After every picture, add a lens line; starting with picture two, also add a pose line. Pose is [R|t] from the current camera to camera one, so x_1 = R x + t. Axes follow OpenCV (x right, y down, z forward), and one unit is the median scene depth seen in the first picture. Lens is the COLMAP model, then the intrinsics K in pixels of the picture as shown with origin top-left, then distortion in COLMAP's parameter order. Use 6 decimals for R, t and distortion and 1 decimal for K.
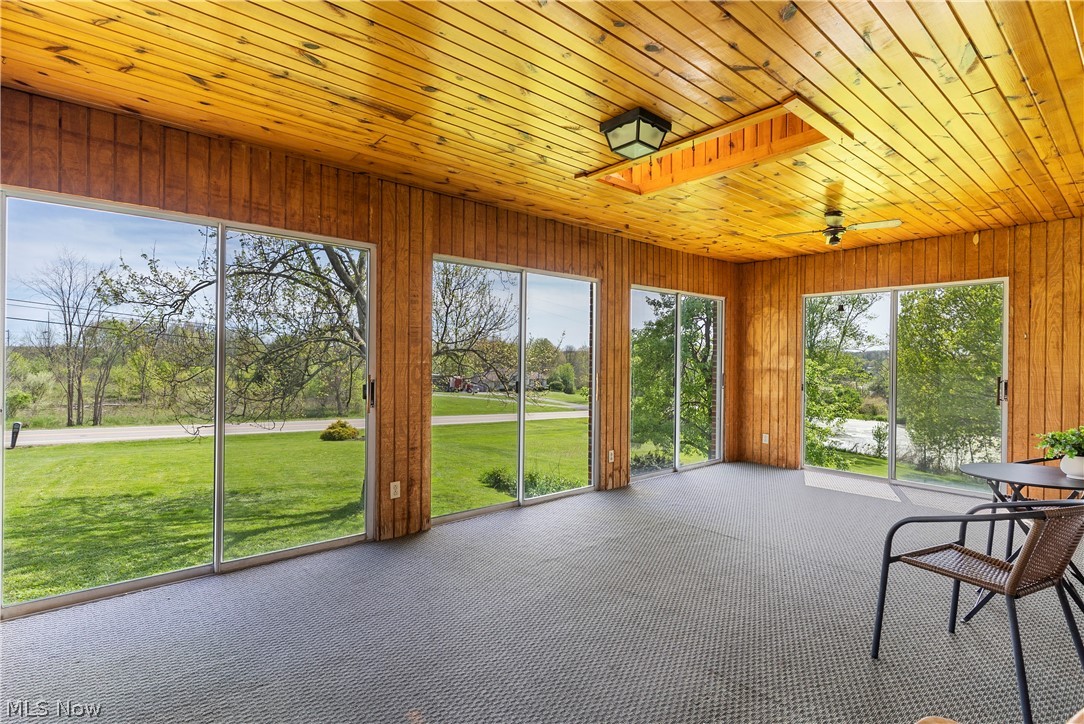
lens RADIAL K [[523.3, 0, 542.0], [0, 523.3, 362.0], [0, 0, 1]] dist [0.001978, 0.000009]
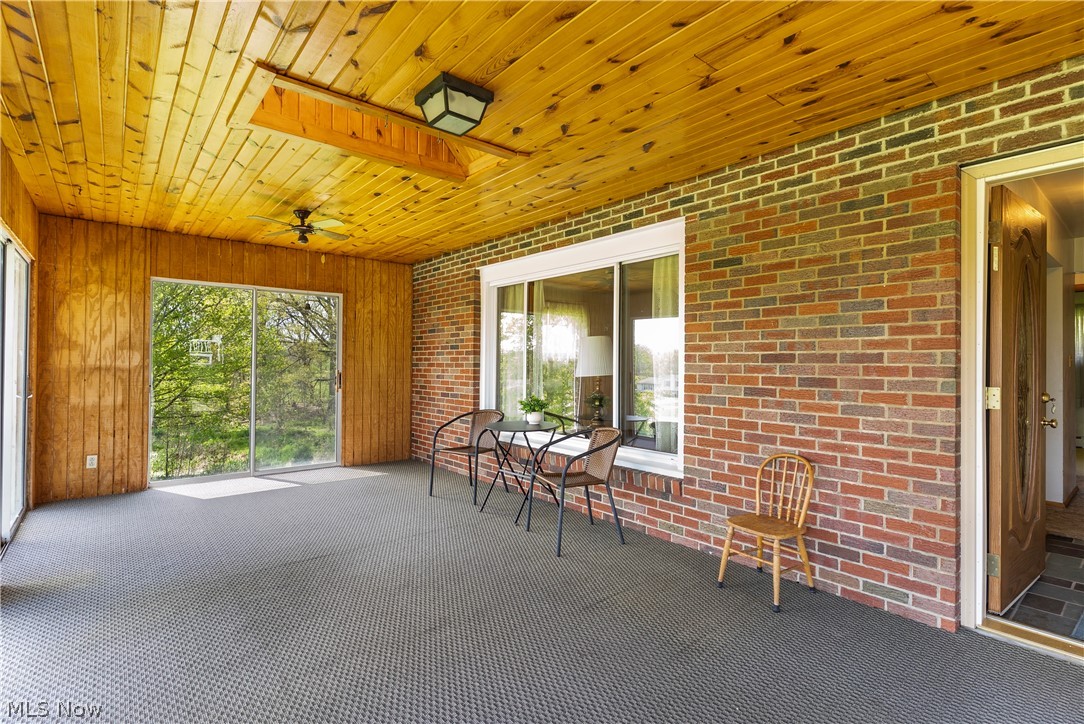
lens RADIAL K [[523.3, 0, 542.0], [0, 523.3, 362.0], [0, 0, 1]] dist [0.001978, 0.000009]
pose [[0.019371, -0.007088, 0.999787, -0.308001], [-0.004782, 0.999963, 0.007182, -0.002869], [-0.999801, -0.004920, 0.019336, 0.359650]]
